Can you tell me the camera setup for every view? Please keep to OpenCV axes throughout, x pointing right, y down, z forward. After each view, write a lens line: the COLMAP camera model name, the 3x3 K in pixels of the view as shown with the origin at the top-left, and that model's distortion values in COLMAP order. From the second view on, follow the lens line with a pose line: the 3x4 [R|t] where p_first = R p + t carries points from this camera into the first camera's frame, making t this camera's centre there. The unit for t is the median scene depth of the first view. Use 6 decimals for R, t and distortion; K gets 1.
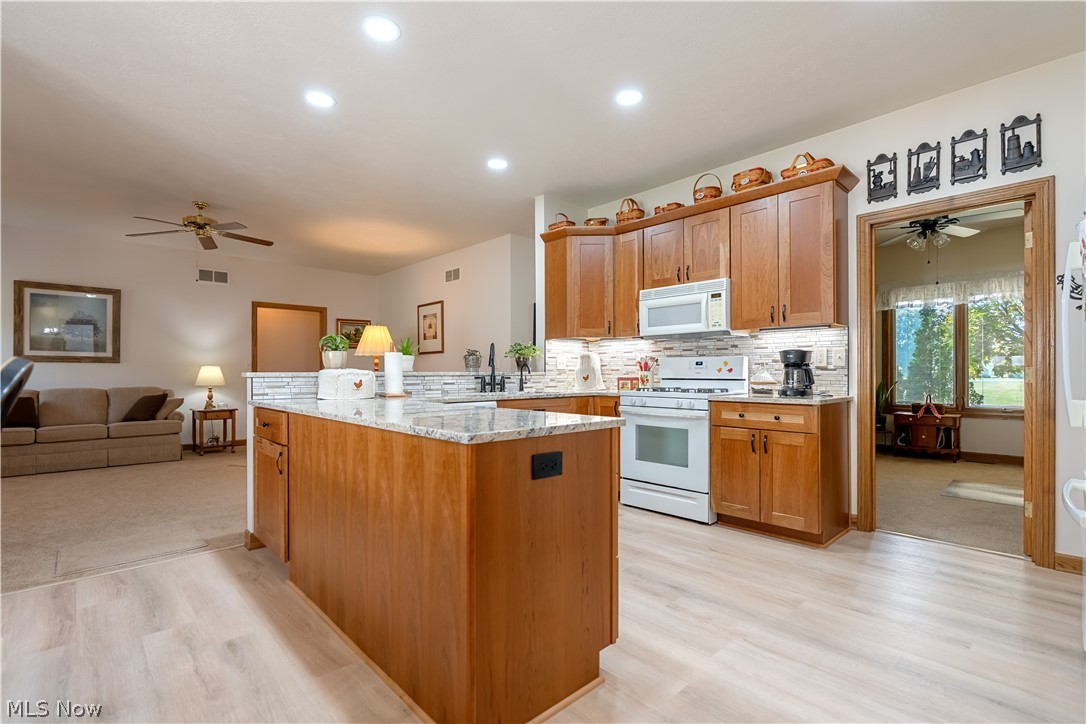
lens RADIAL K [[494.2, 0, 540.9], [0, 494.2, 370.4], [0, 0, 1]] dist [-0.004743, 0.003058]
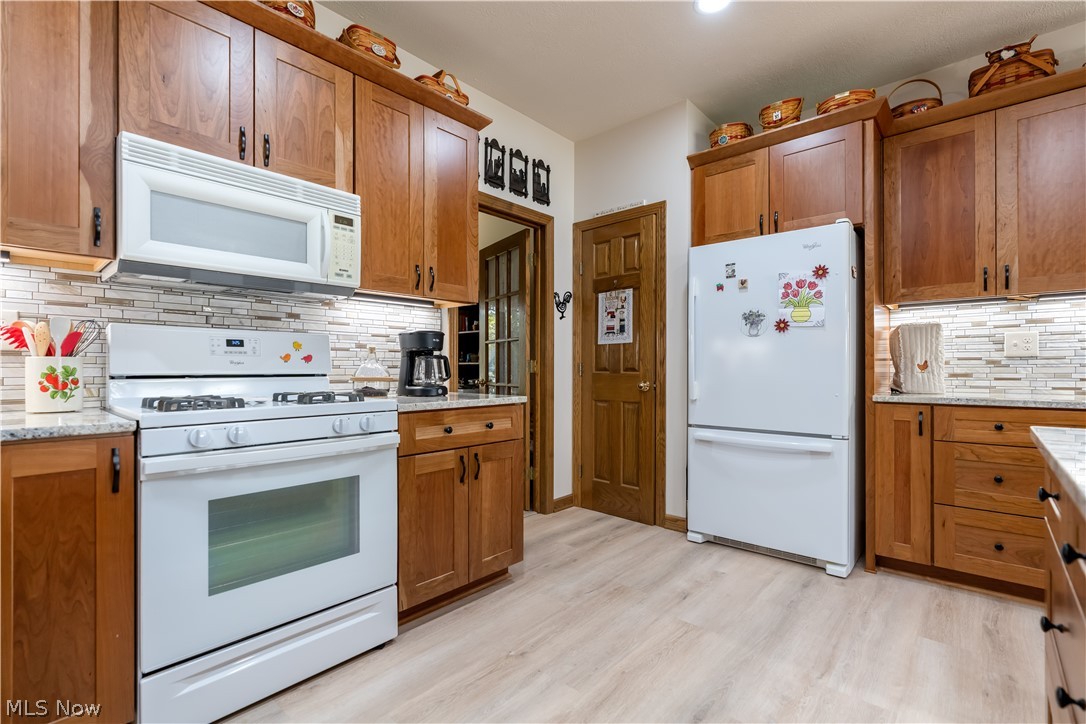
lens RADIAL K [[494.2, 0, 546.8], [0, 494.2, 365.5], [0, 0, 1]] dist [-0.004743, 0.003058]
pose [[-0.087285, 0.005692, 0.996167, -0.228991], [-0.003615, 0.999975, -0.006030, 0.011654], [-0.996177, -0.004128, -0.087262, 0.909940]]
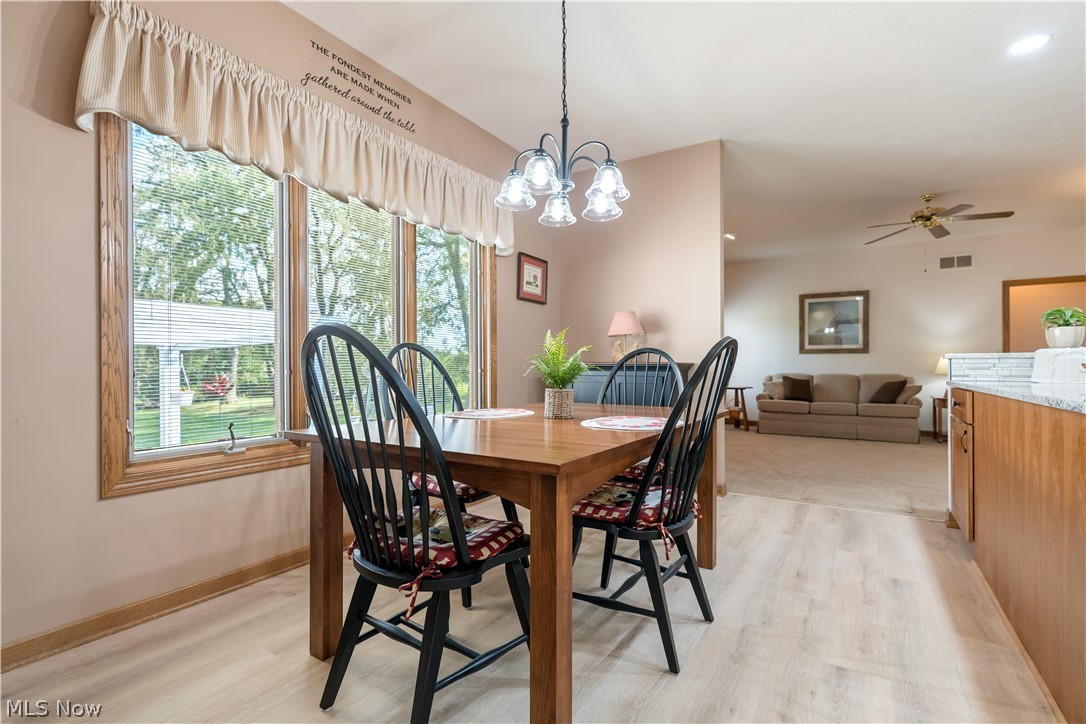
lens RADIAL K [[494.2, 0, 546.2], [0, 494.2, 367.3], [0, 0, 1]] dist [-0.004743, 0.003058]
pose [[0.246266, 0.000695, -0.969202, 0.173086], [0.005117, 0.999985, 0.002017, 0.022615], [0.969189, -0.005457, 0.246259, -0.052881]]
